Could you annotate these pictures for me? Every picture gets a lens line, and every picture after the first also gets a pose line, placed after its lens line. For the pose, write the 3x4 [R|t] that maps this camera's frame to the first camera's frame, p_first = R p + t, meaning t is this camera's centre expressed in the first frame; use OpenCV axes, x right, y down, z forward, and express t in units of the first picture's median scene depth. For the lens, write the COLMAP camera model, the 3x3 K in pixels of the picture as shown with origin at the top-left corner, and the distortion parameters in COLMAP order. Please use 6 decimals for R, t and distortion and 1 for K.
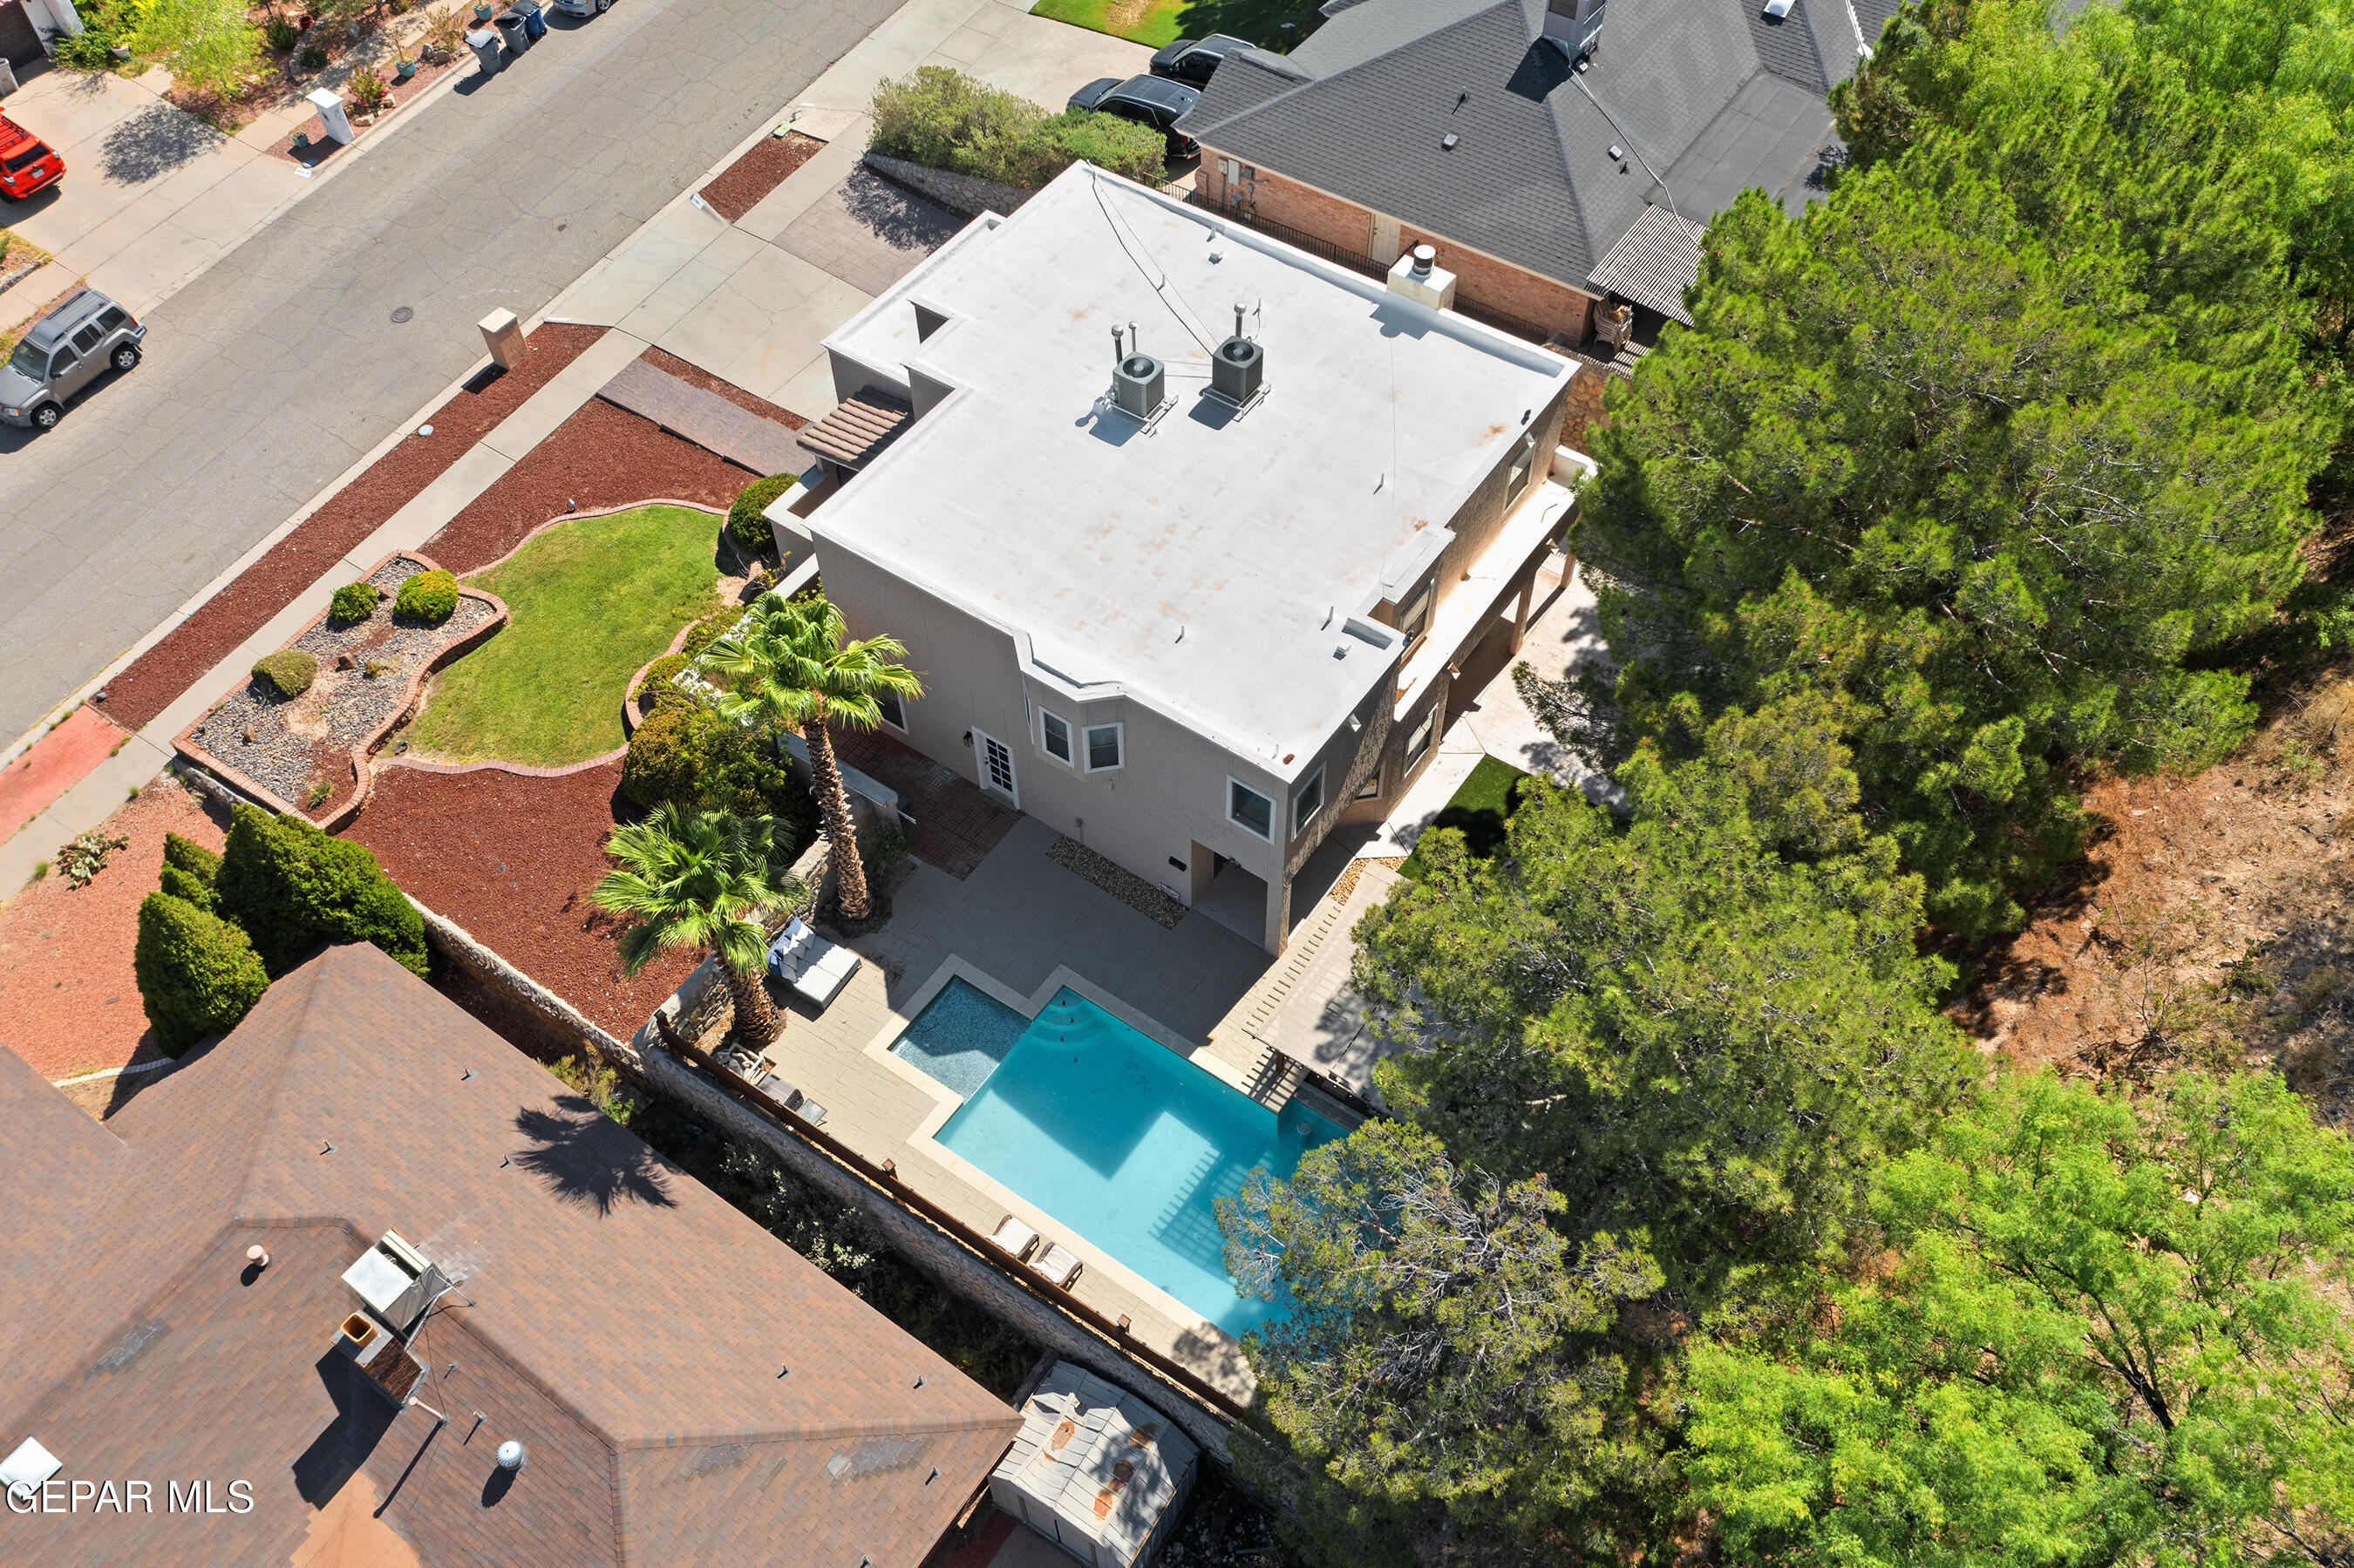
lens RADIAL K [[1864.0, 0, 1175.6], [0, 1864.0, 768.0], [0, 0, 1]] dist [-0.000742, 0.000760]
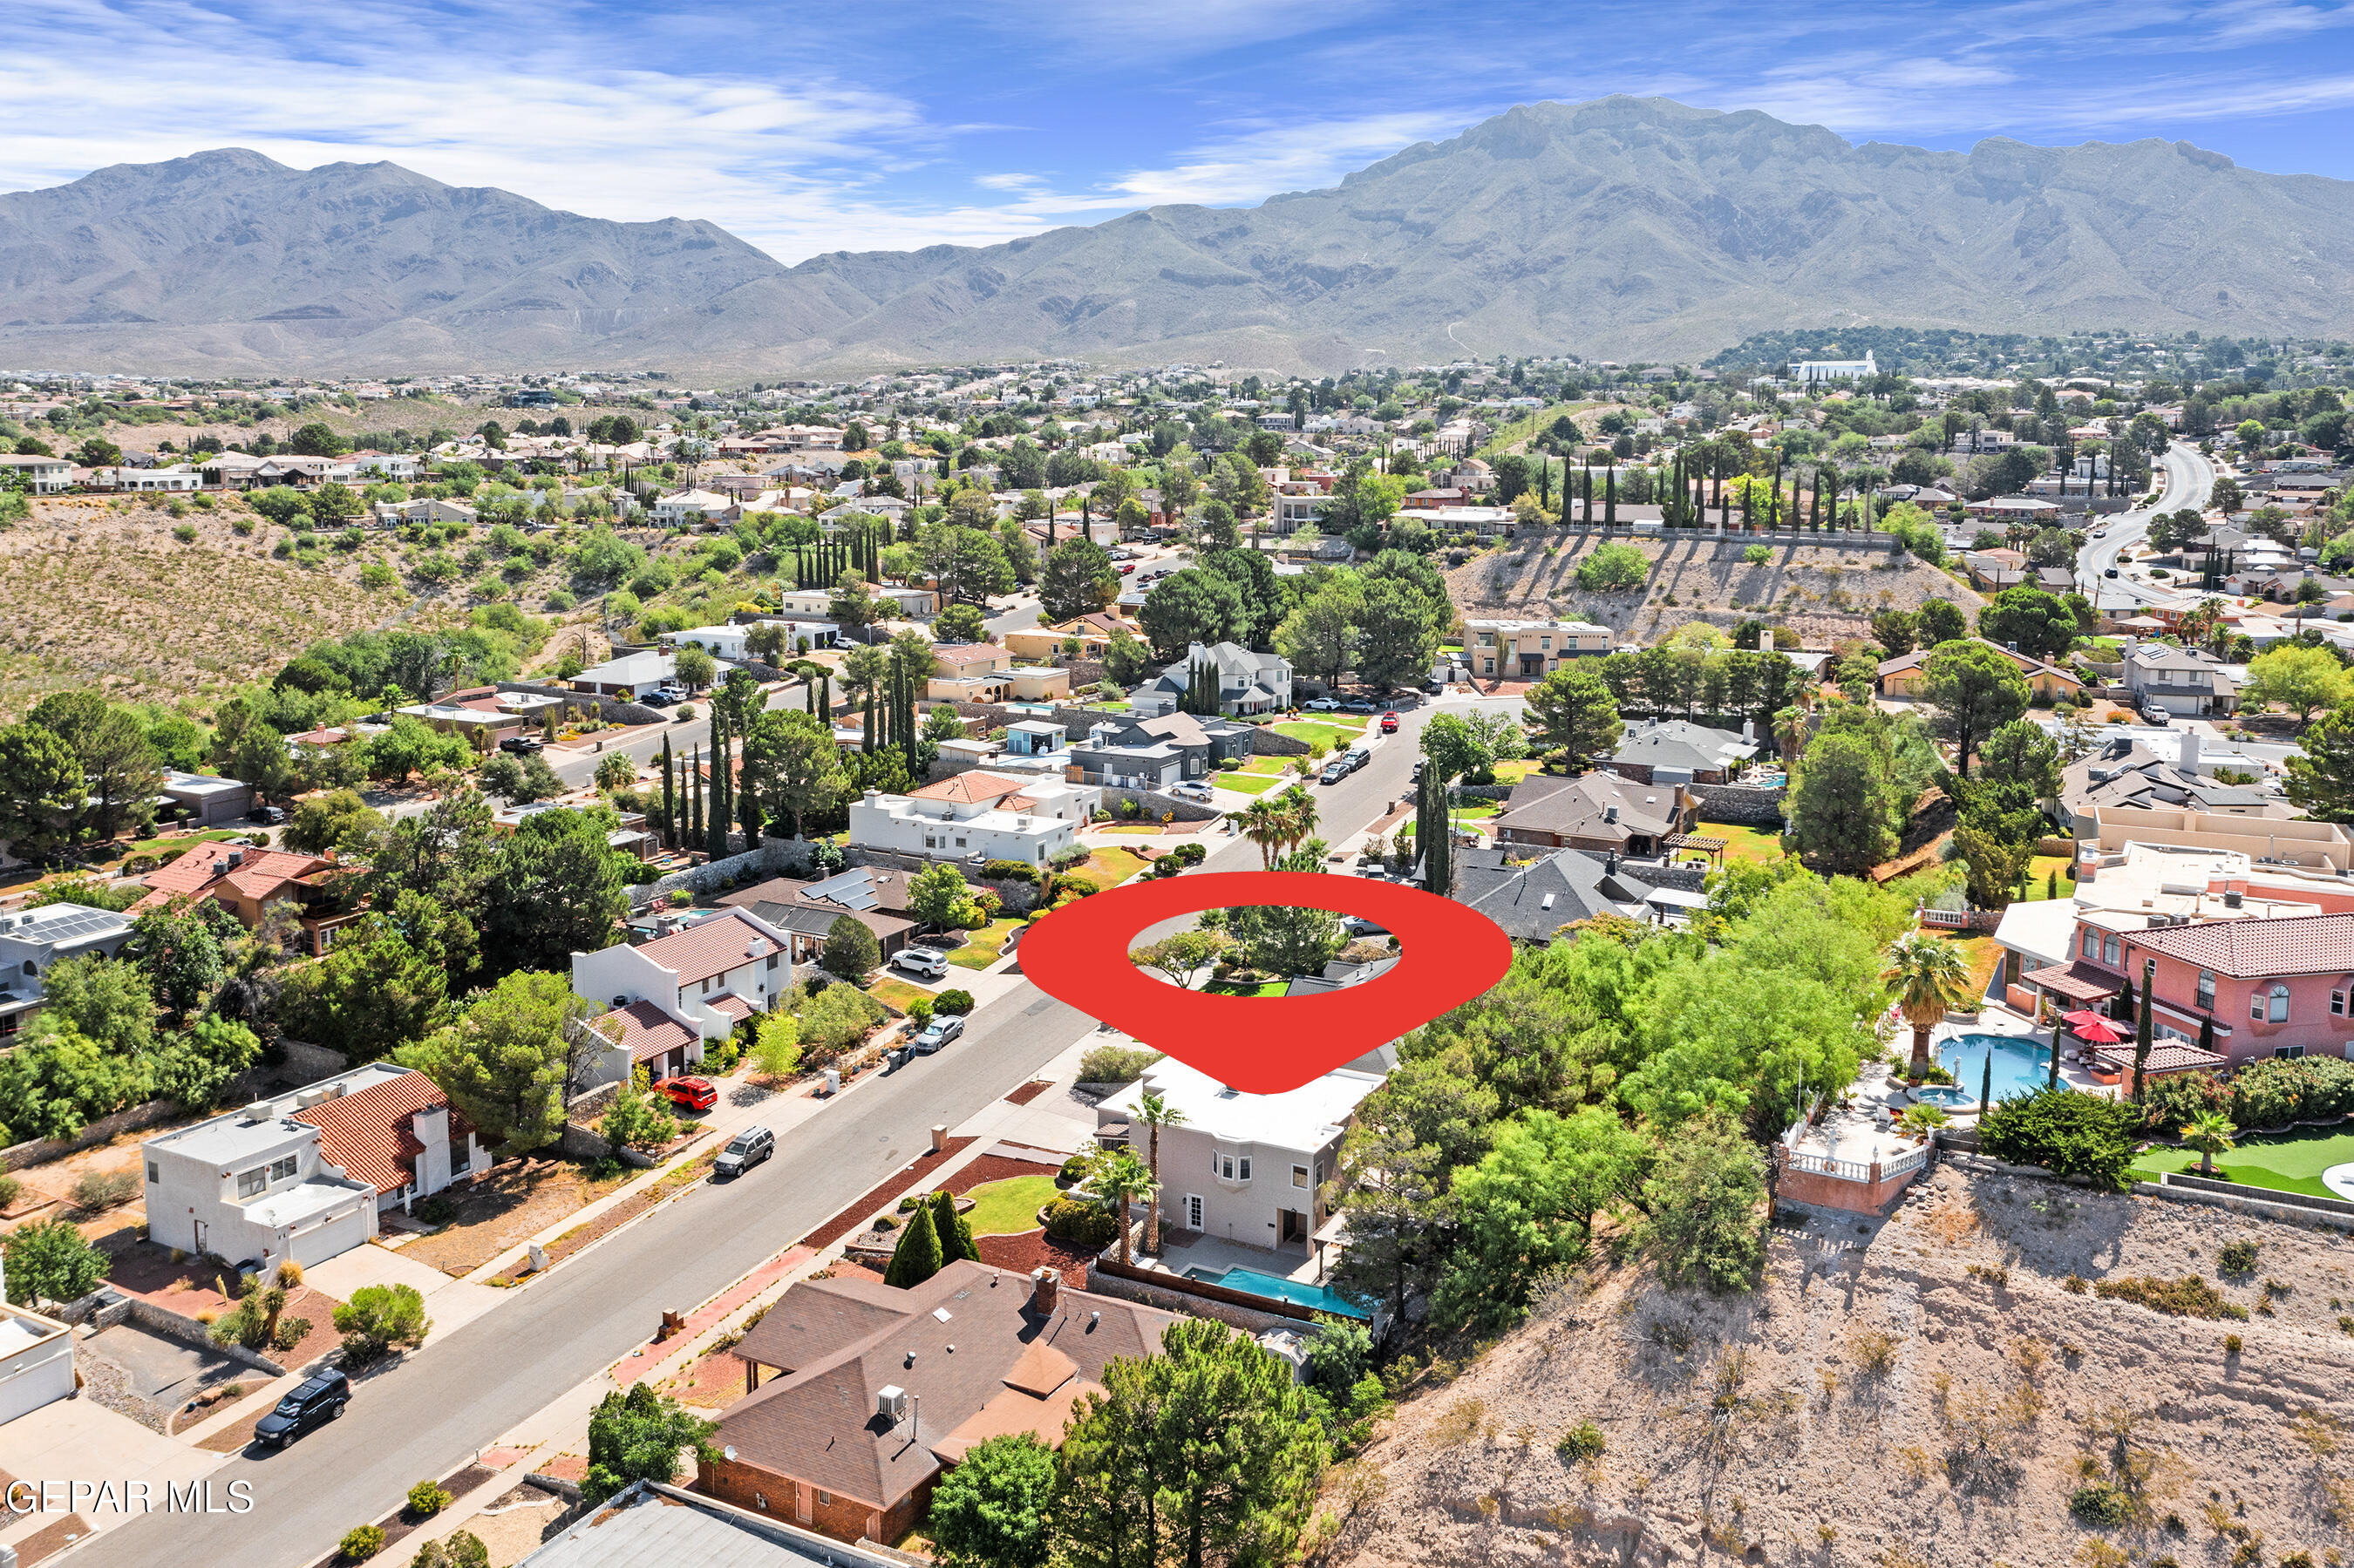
lens RADIAL K [[1864.0, 0, 1183.8], [0, 1864.0, 767.5], [0, 0, 1]] dist [-0.000742, 0.000760]
pose [[0.992761, -0.005540, 0.119982, -0.431859], [0.084239, 0.744172, -0.662655, 1.296984], [-0.085616, 0.667965, 0.739251, -1.383168]]
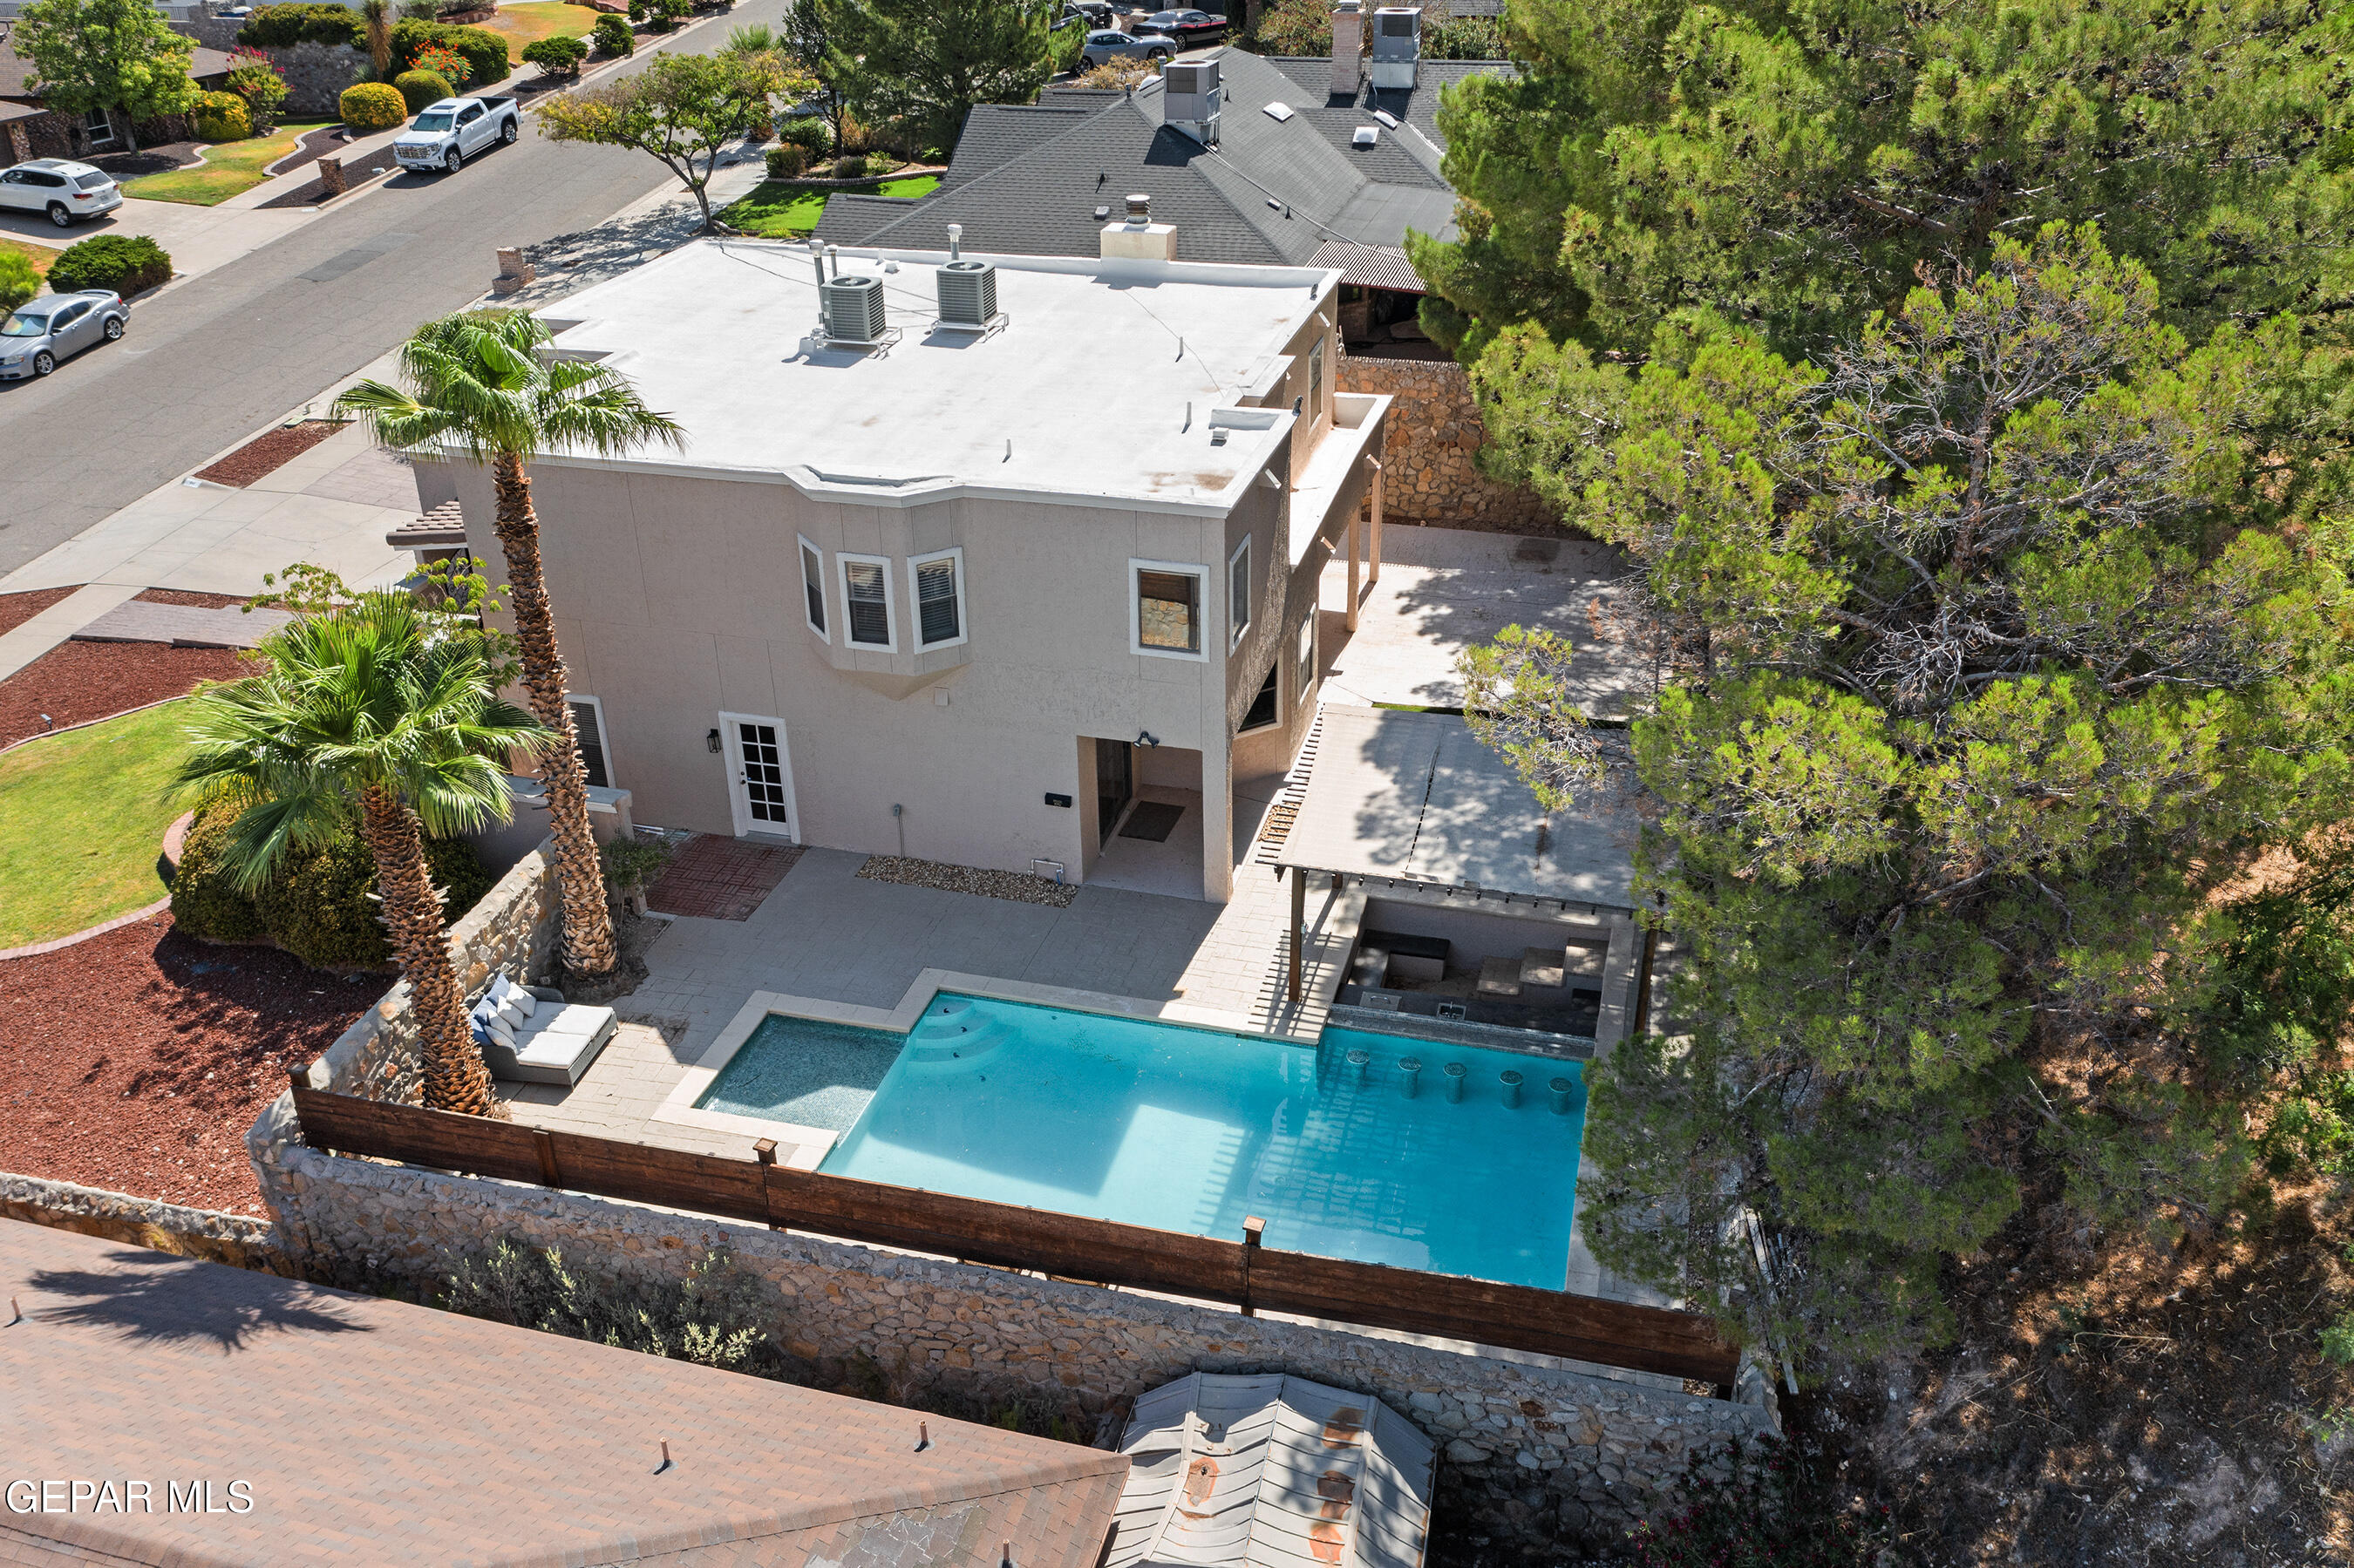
lens RADIAL K [[1864.0, 0, 1178.6], [0, 1864.0, 759.1], [0, 0, 1]] dist [-0.000742, 0.000760]
pose [[0.941269, -0.159028, 0.297864, -0.159065], [0.268326, 0.887789, -0.373942, 0.304648], [-0.204973, 0.431904, 0.878319, 0.354930]]
